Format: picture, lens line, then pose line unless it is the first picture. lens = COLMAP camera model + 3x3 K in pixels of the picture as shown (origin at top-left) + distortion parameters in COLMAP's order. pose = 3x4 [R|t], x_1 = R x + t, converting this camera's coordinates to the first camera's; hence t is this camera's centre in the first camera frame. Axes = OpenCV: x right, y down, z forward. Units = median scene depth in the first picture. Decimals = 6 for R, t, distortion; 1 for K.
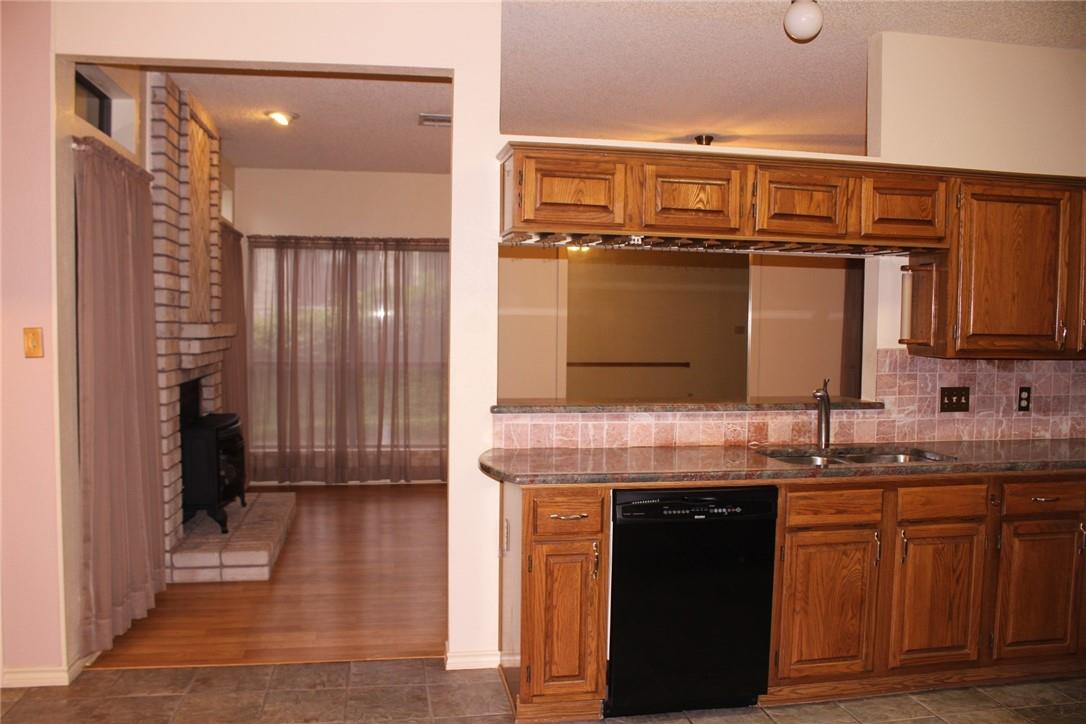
lens RADIAL K [[891.7, 0, 540.7], [0, 891.7, 362.3], [0, 0, 1]] dist [-0.155370, 0.123724]
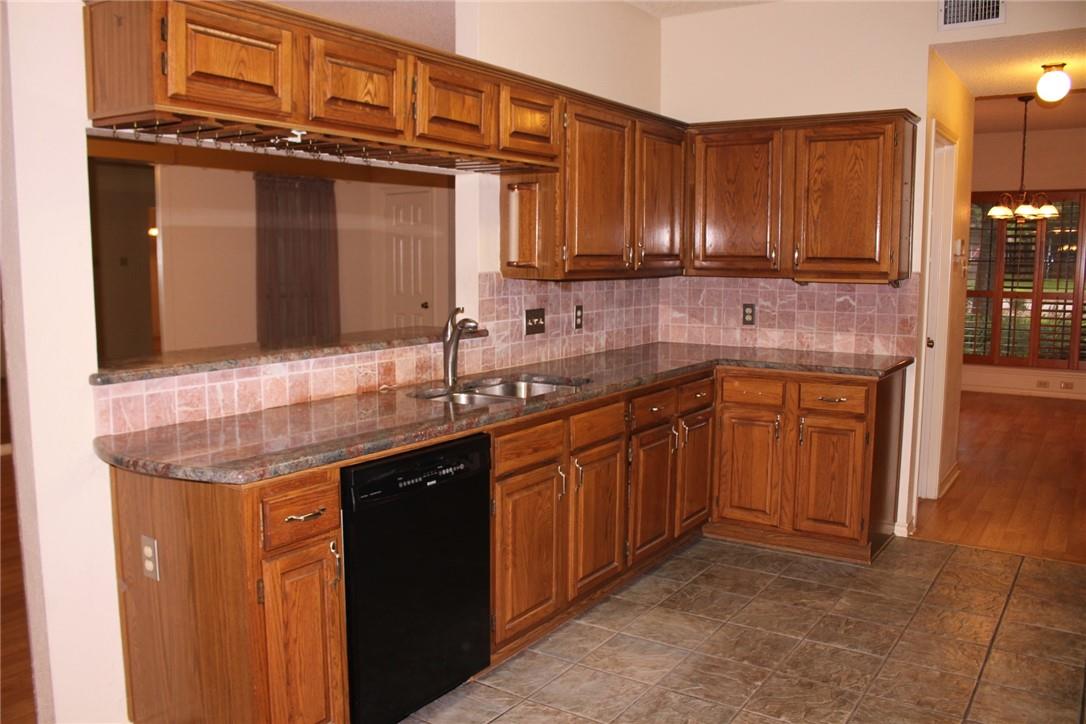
lens RADIAL K [[891.7, 0, 540.6], [0, 891.7, 364.3], [0, 0, 1]] dist [-0.155370, 0.123724]
pose [[0.701458, -0.096904, 0.706092, -0.283525], [0.037643, 0.994368, 0.099071, -0.010793], [-0.711716, -0.042915, 0.701155, 0.314994]]
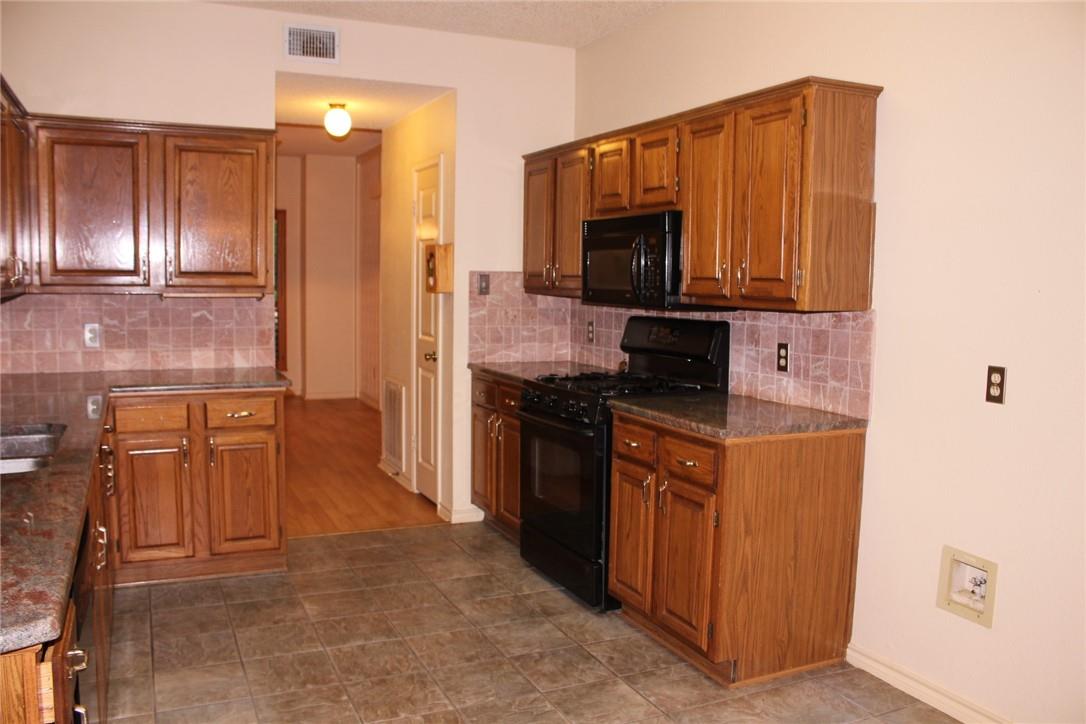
lens RADIAL K [[891.7, 0, 537.2], [0, 891.7, 360.6], [0, 0, 1]] dist [-0.155370, 0.123724]
pose [[-0.234778, -0.106880, 0.966155, -0.392410], [0.023335, 0.993031, 0.115524, -0.029438], [-0.971769, 0.049667, -0.230647, 0.735569]]
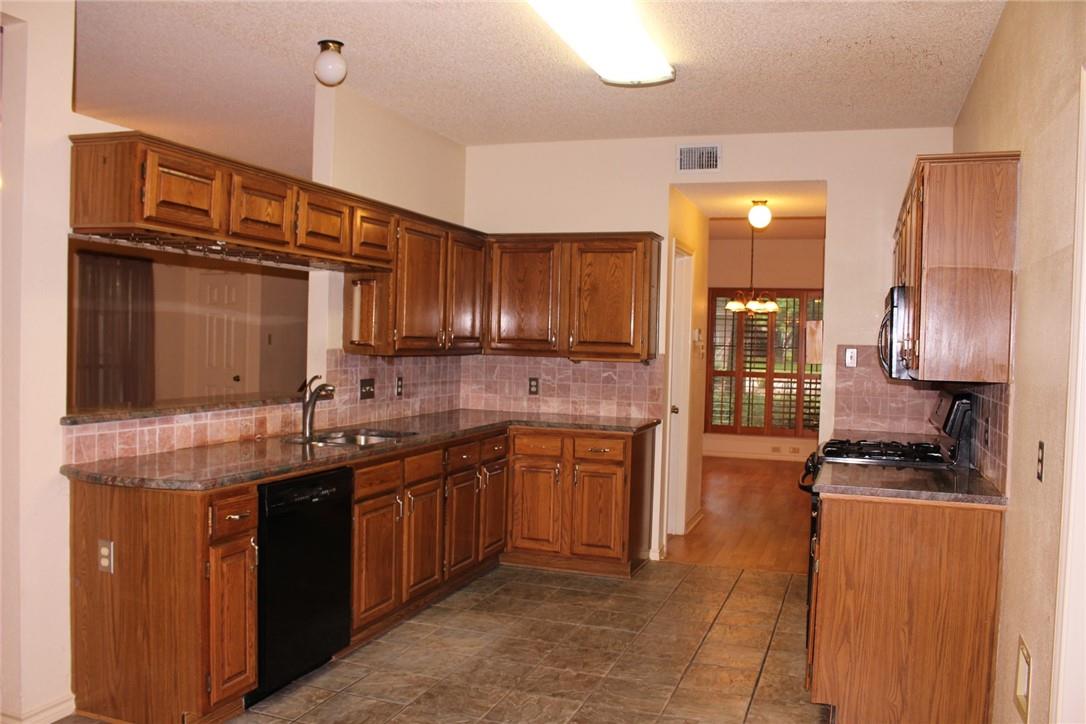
lens RADIAL K [[891.7, 0, 537.9], [0, 891.7, 364.7], [0, 0, 1]] dist [-0.155370, 0.123724]
pose [[0.508552, -0.023178, 0.860719, -0.565402], [0.018442, 0.999702, 0.016025, -0.008905], [-0.860834, 0.007724, 0.508828, 0.162774]]
